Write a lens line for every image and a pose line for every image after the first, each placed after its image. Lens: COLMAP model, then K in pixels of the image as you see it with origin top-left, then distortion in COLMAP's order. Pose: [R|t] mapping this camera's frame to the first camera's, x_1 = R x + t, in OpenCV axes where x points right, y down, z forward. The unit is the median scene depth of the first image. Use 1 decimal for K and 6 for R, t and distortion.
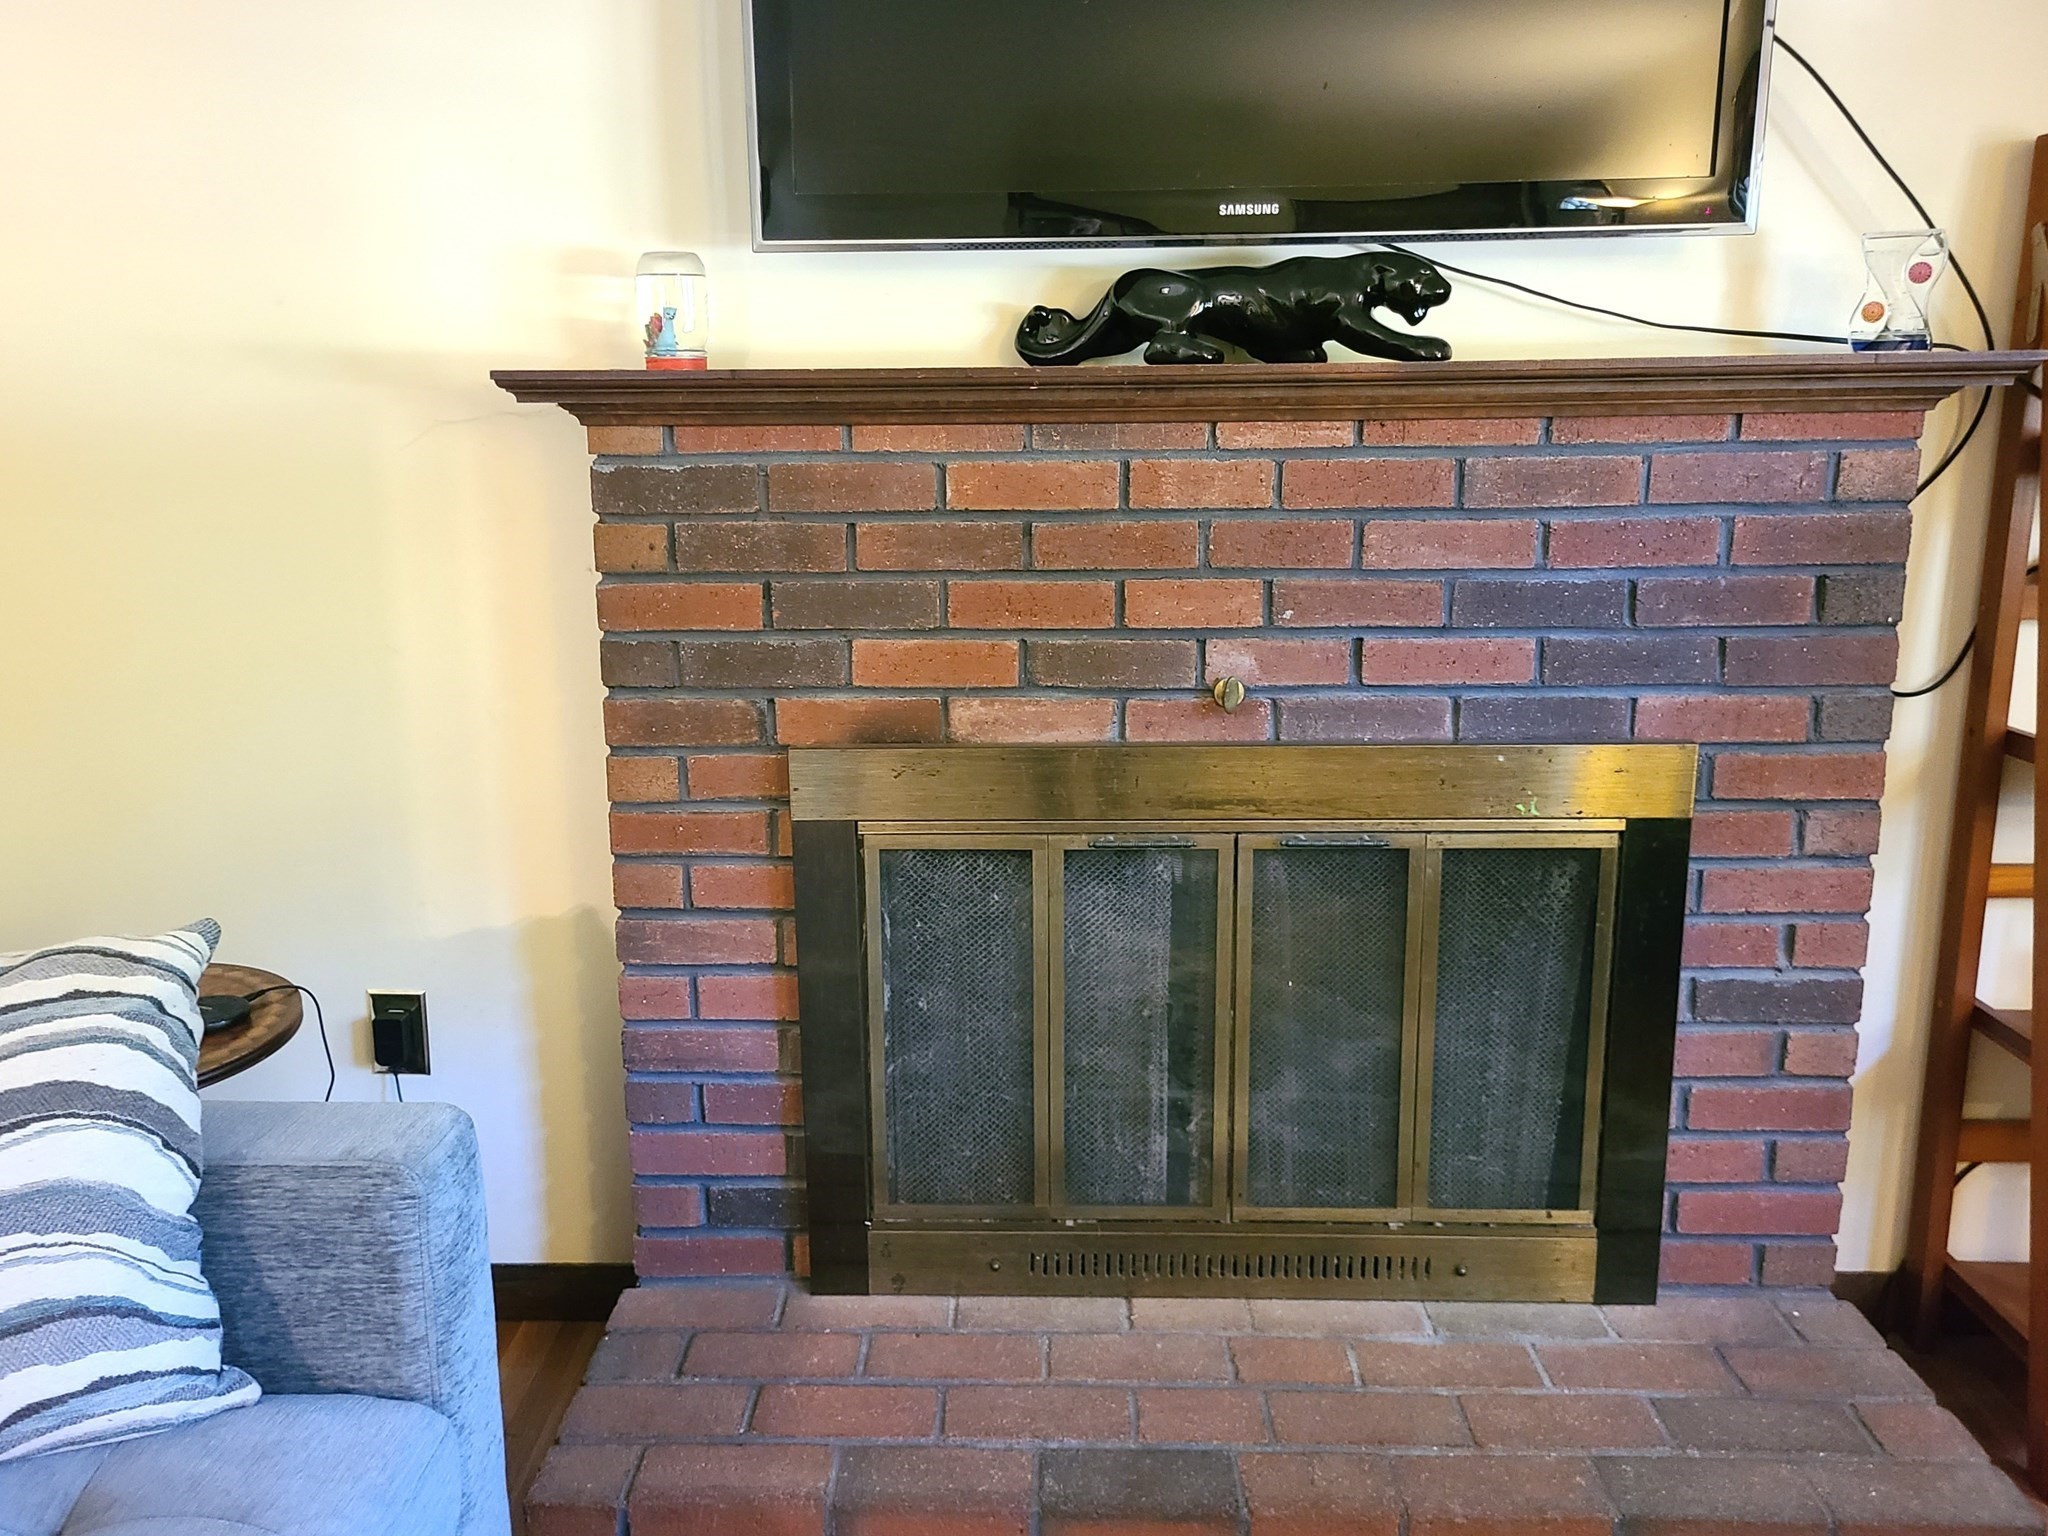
lens RADIAL K [[1628.5, 0, 986.4], [0, 1628.5, 749.3], [0, 0, 1]] dist [0.035685, -0.027041]
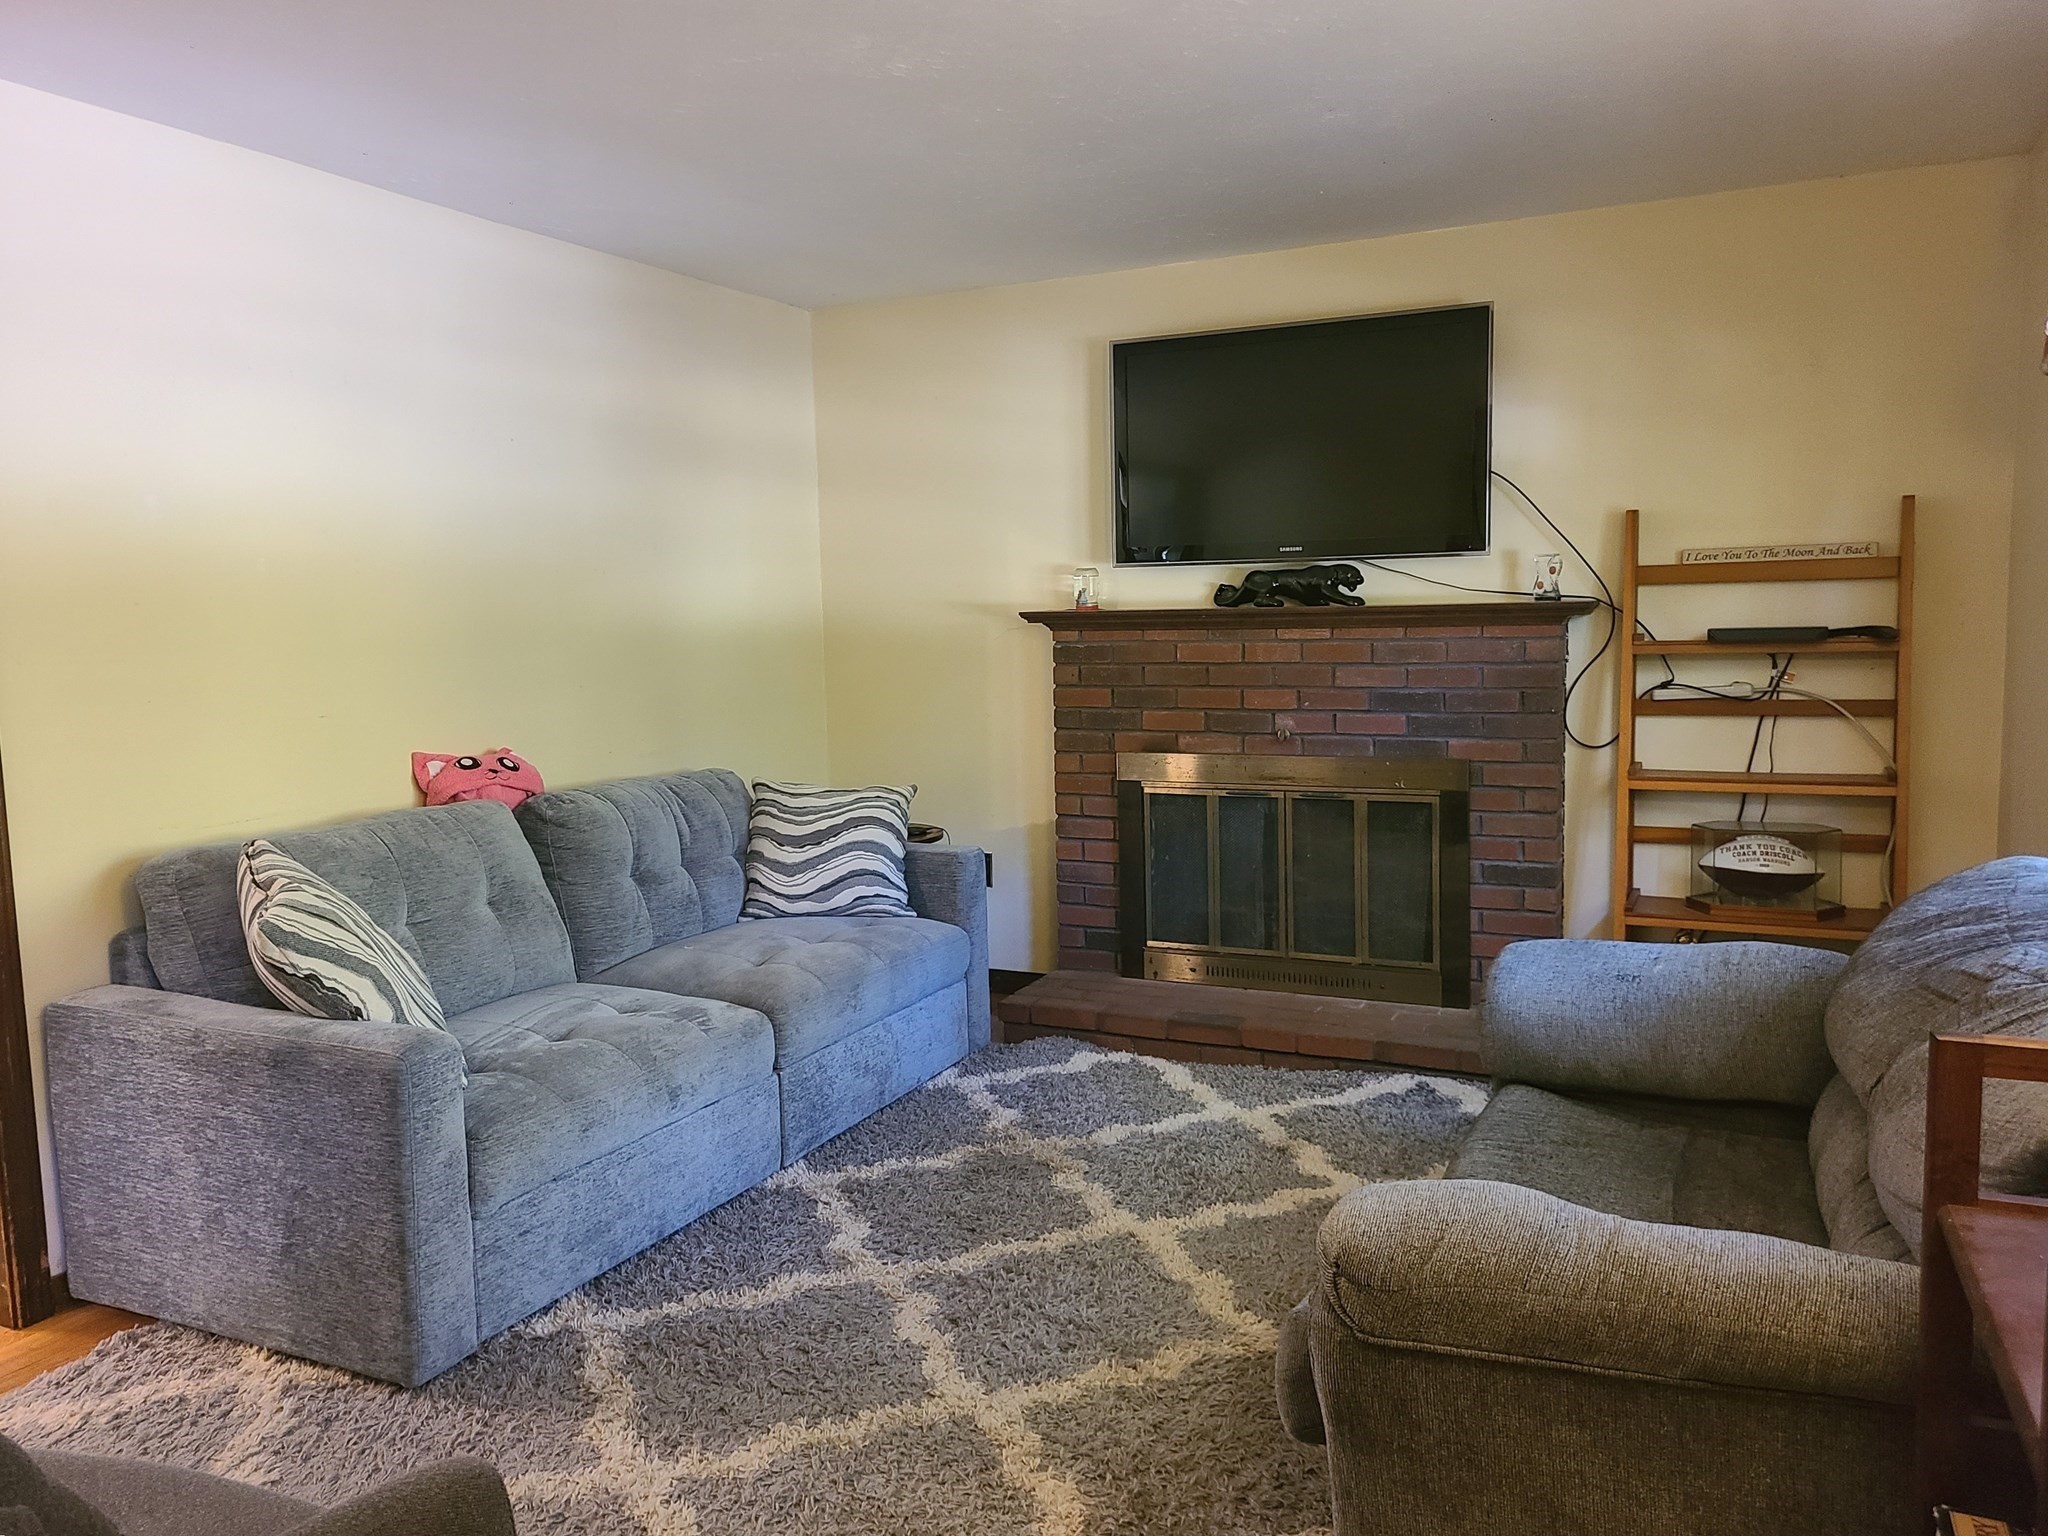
lens RADIAL K [[1526.2, 0, 969.4], [0, 1526.2, 754.5], [0, 0, 1]] dist [0.021879, -0.007821]
pose [[0.906833, 0.032085, -0.420268, 0.704966], [-0.073349, 0.993897, -0.082391, 0.226633], [0.415060, 0.105541, 0.903652, -1.335205]]
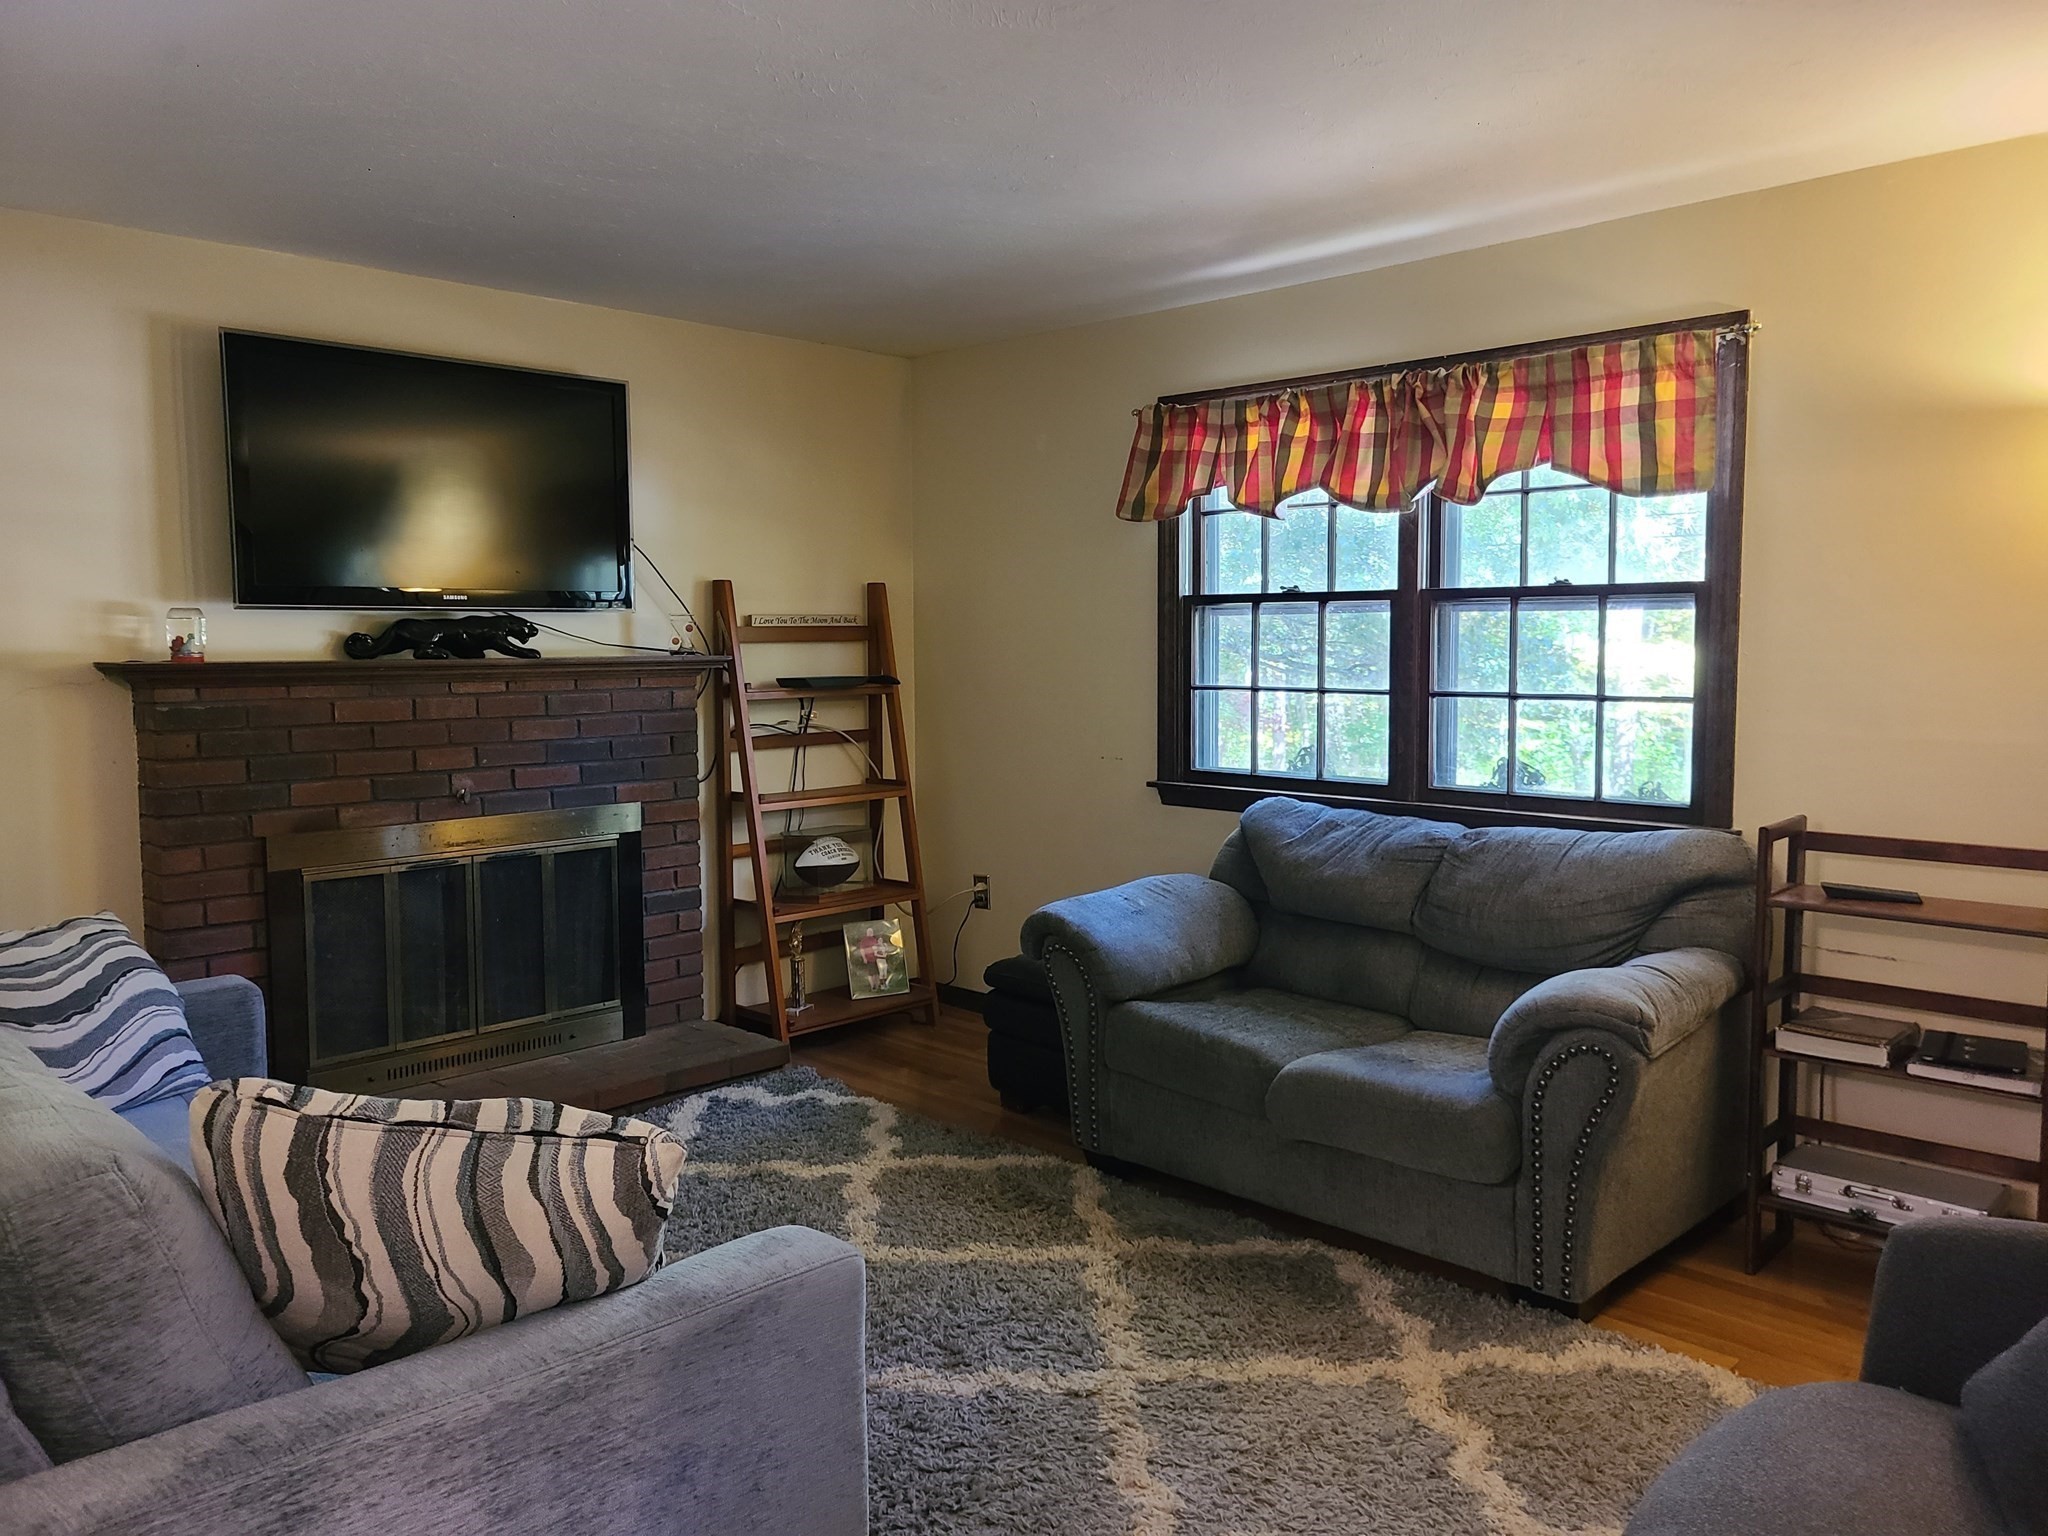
lens RADIAL K [[1526.2, 0, 1019.4], [0, 1526.2, 749.5], [0, 0, 1]] dist [0.021879, -0.007821]
pose [[0.677599, -0.047112, 0.733921, -0.924662], [0.151972, 0.985377, -0.077056, 0.191376], [-0.719558, 0.163749, 0.674850, -1.074571]]
